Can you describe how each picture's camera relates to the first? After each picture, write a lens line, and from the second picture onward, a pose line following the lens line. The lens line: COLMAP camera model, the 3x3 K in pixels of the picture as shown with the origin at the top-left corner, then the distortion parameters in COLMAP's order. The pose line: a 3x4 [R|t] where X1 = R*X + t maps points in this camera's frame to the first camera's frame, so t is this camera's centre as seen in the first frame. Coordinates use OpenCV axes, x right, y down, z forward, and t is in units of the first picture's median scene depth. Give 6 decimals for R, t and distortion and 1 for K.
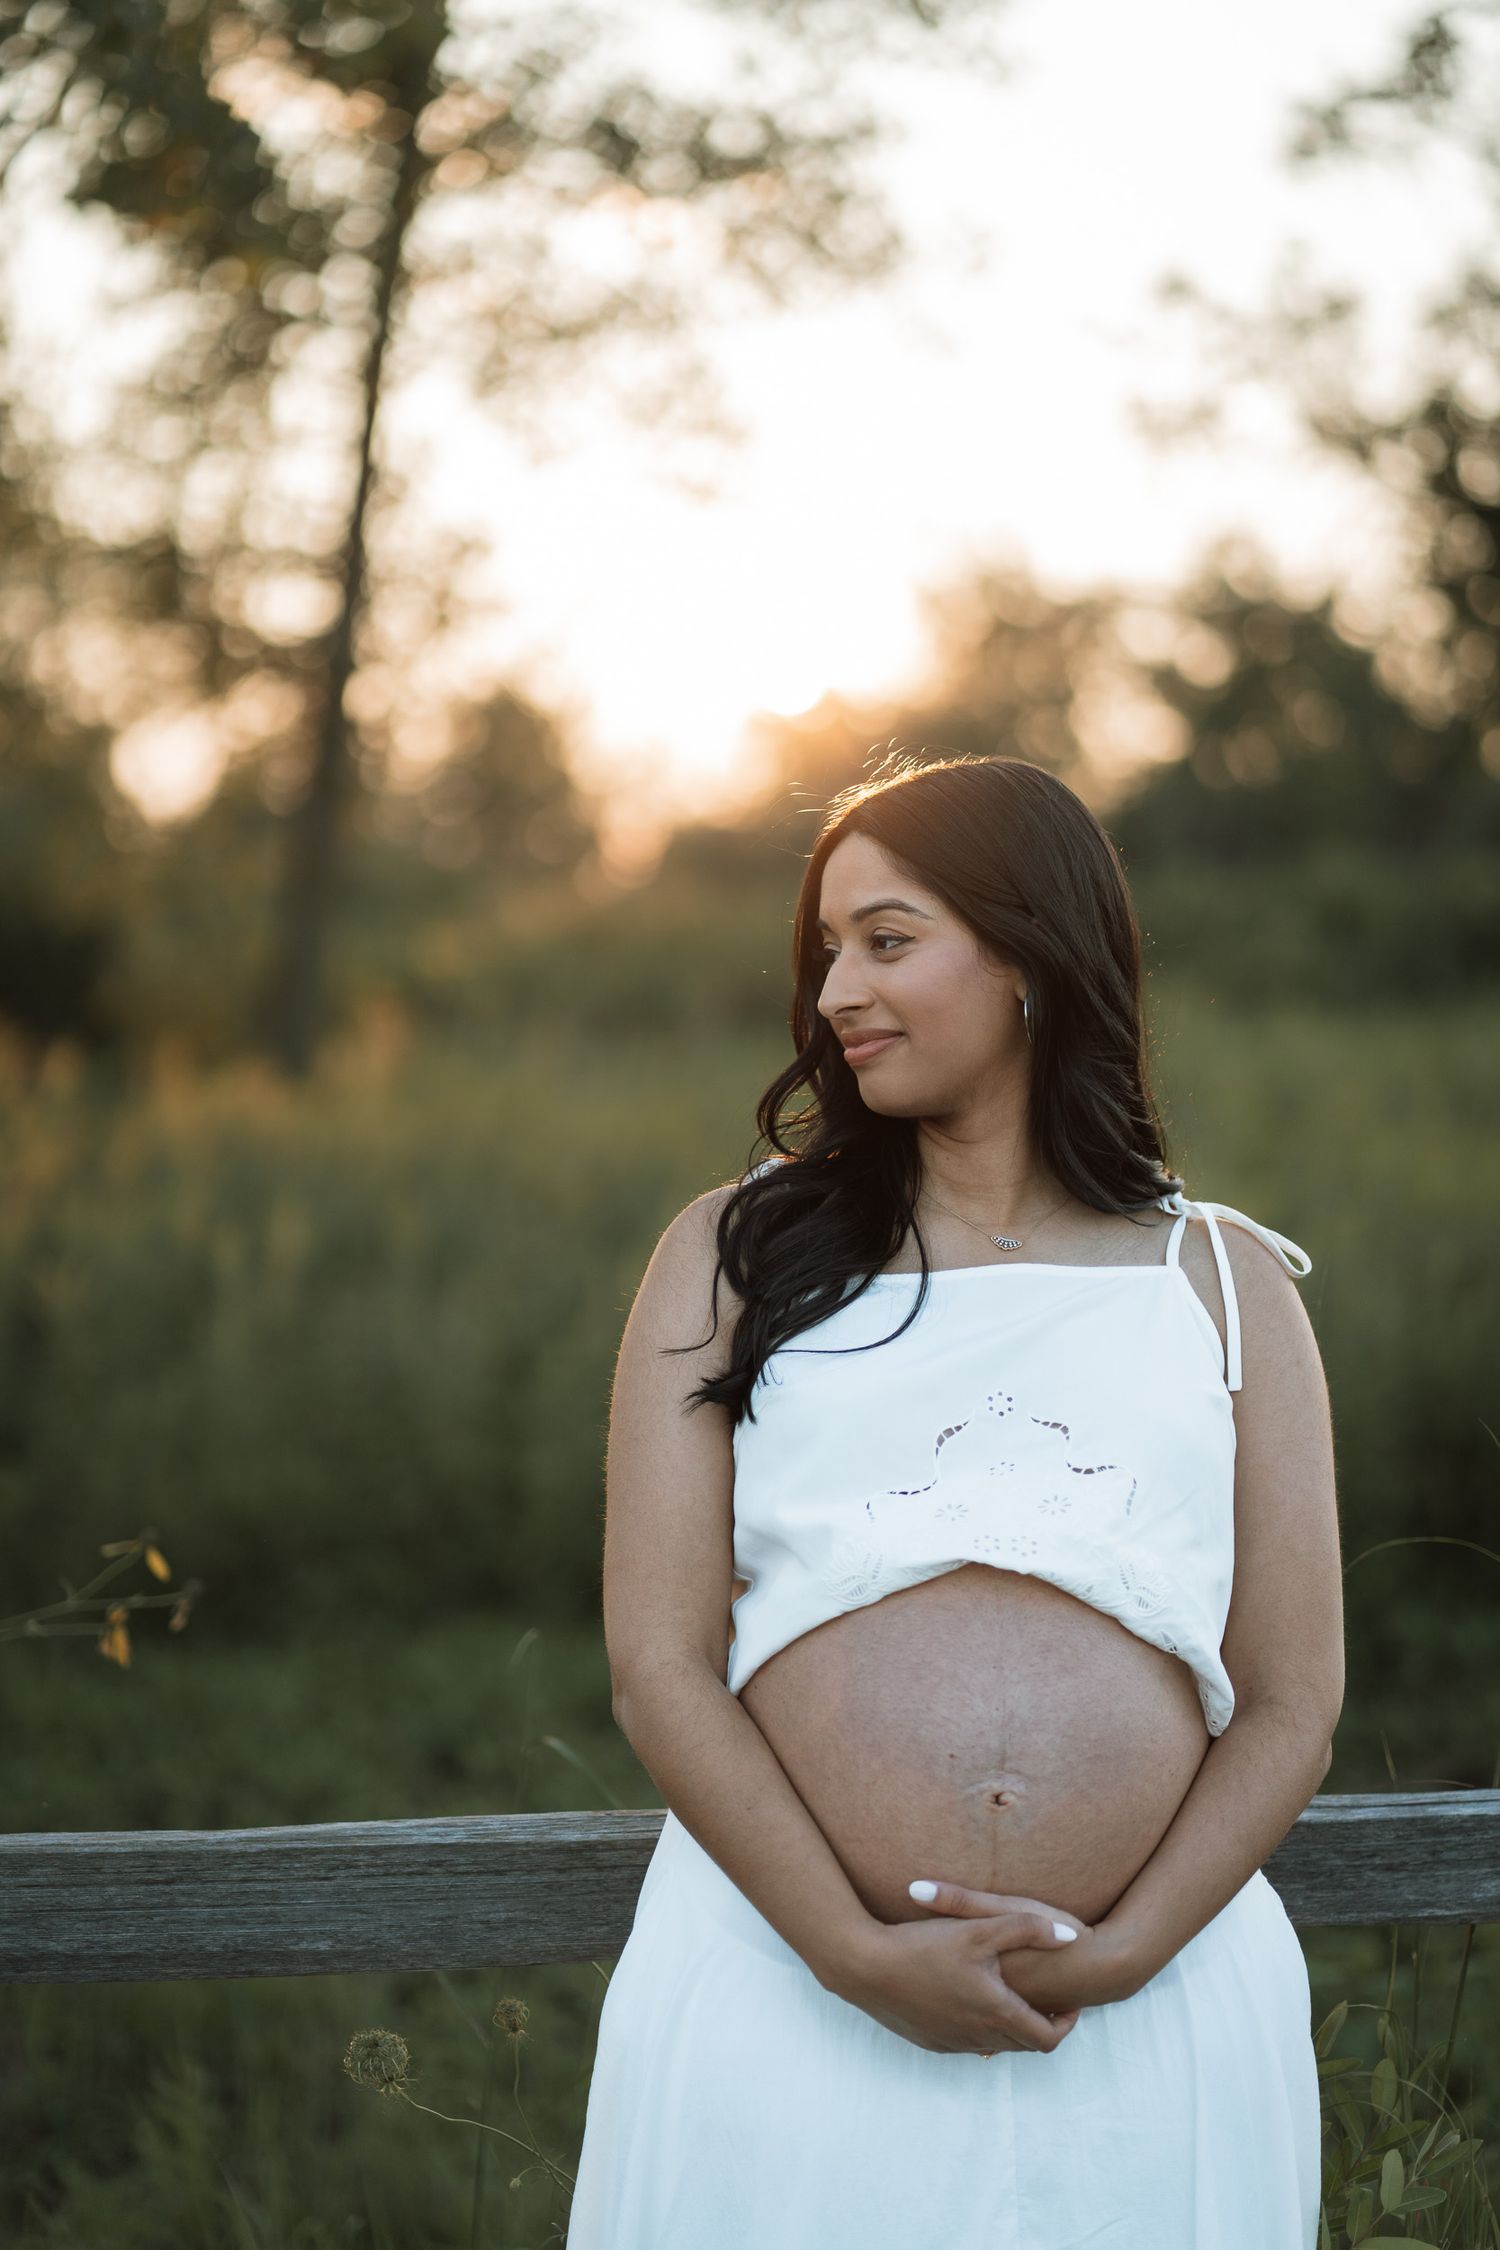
lens RADIAL K [[5644.5, 0, 755.1], [0, 5644.5, 1125.2], [0, 0, 1]] dist [0.026700, 0.000000]
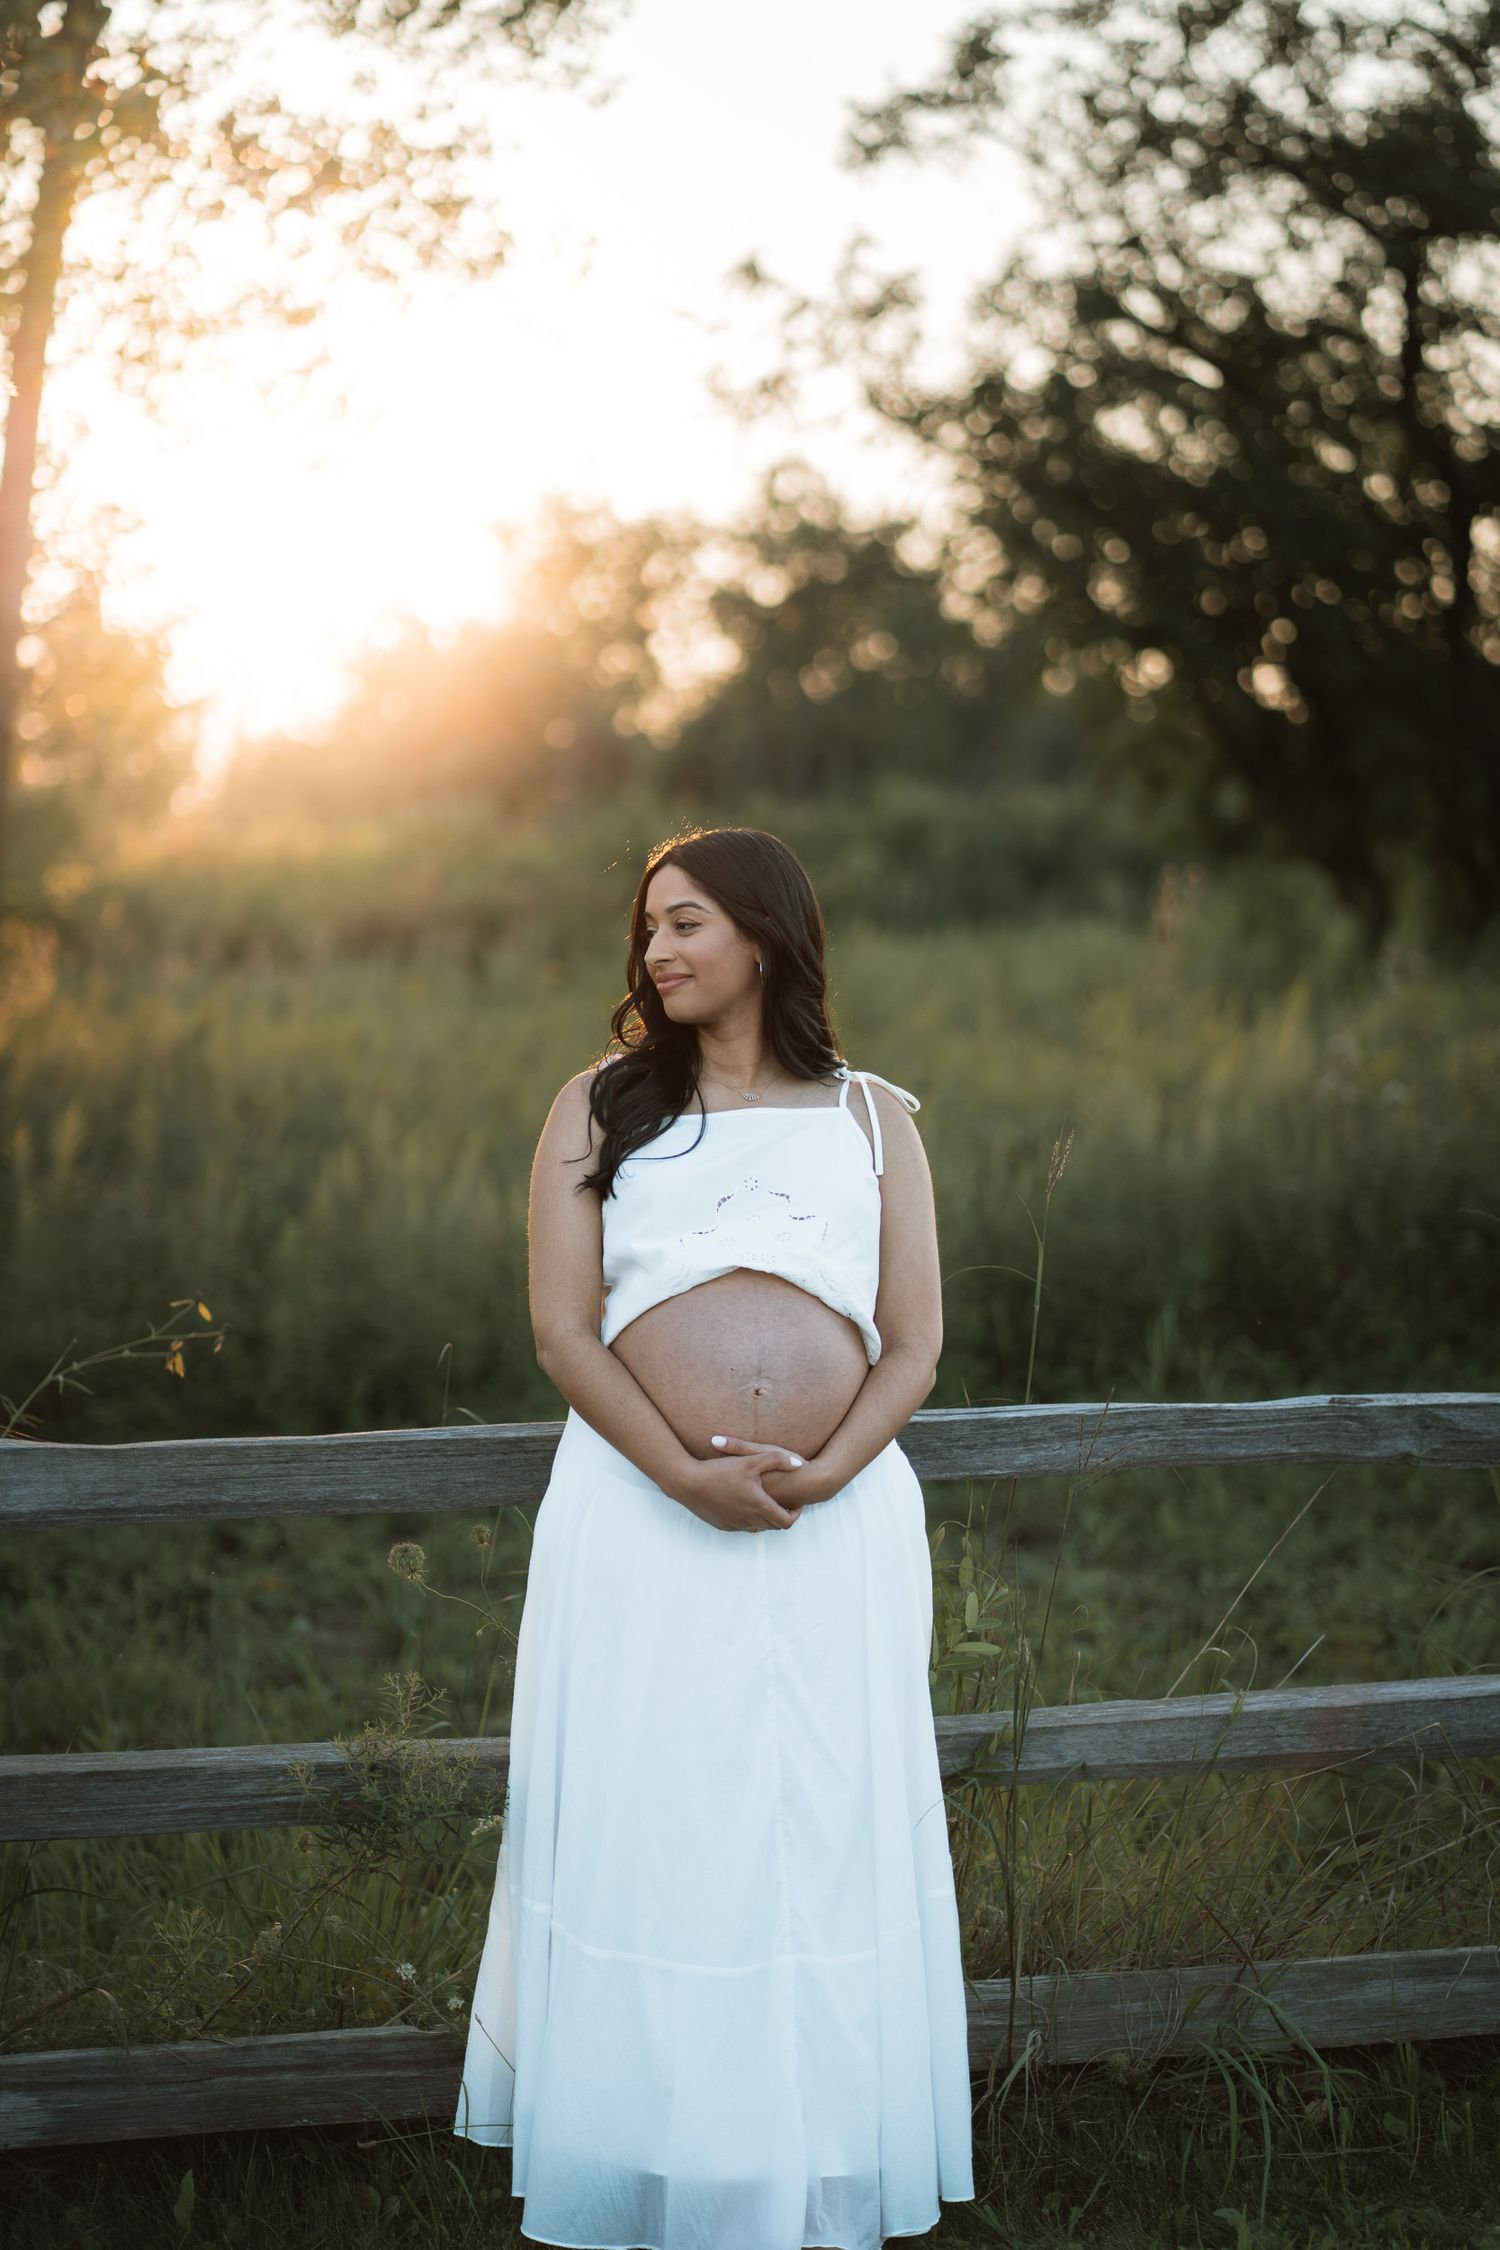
lens RADIAL K [[5644.5, 0, 748.5], [0, 5644.5, 1123.5], [0, 0, 1]] dist [0.026700, 0.000000]
pose [[0.997034, -0.015622, 0.075362, -0.091449], [0.014529, 0.999781, 0.015034, 0.002420], [-0.075581, -0.013895, 0.997043, -0.788448]]
